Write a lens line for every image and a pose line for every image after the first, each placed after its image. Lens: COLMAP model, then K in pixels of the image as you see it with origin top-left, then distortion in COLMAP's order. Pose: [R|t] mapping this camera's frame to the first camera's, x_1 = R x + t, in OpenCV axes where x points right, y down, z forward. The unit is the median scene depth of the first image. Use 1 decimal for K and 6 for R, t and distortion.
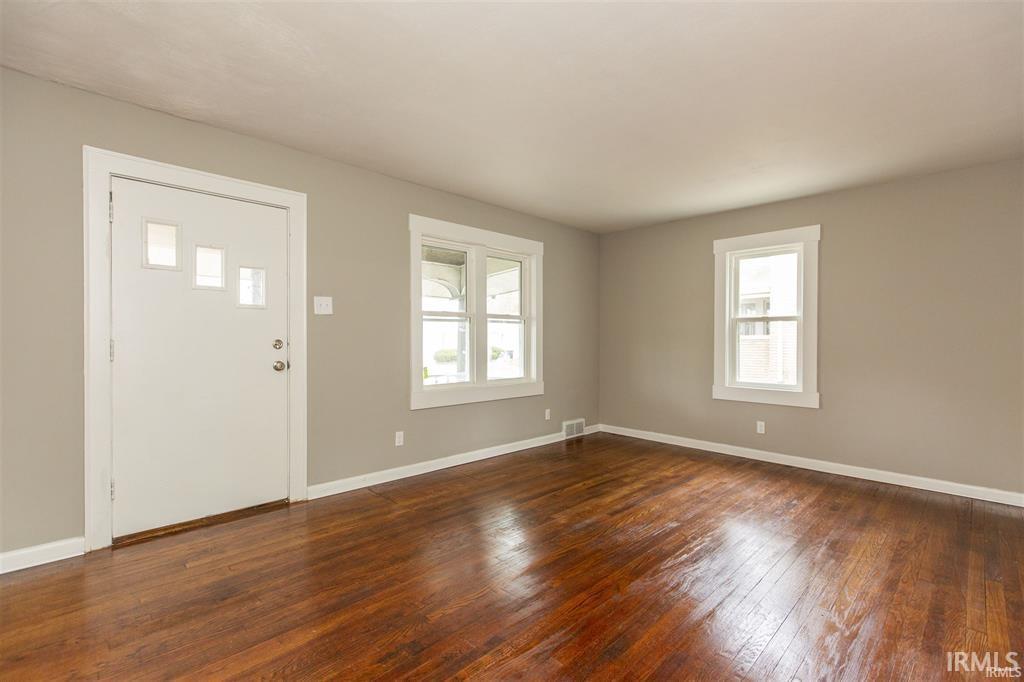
lens RADIAL K [[467.2, 0, 515.4], [0, 467.2, 344.6], [0, 0, 1]] dist [0.004972, -0.000357]
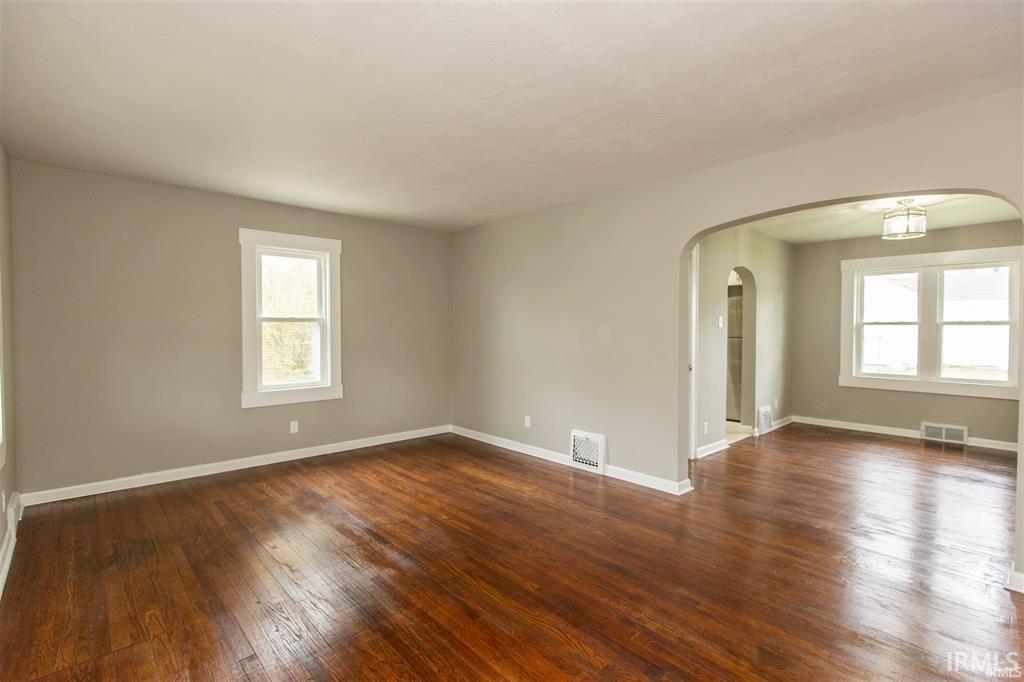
lens RADIAL K [[467.2, 0, 522.5], [0, 467.2, 338.2], [0, 0, 1]] dist [0.004972, -0.000357]
pose [[0.031074, -0.030201, 0.999061, -0.491901], [0.012346, 0.999479, 0.029830, -0.041510], [-0.999441, 0.011407, 0.031431, 0.502615]]
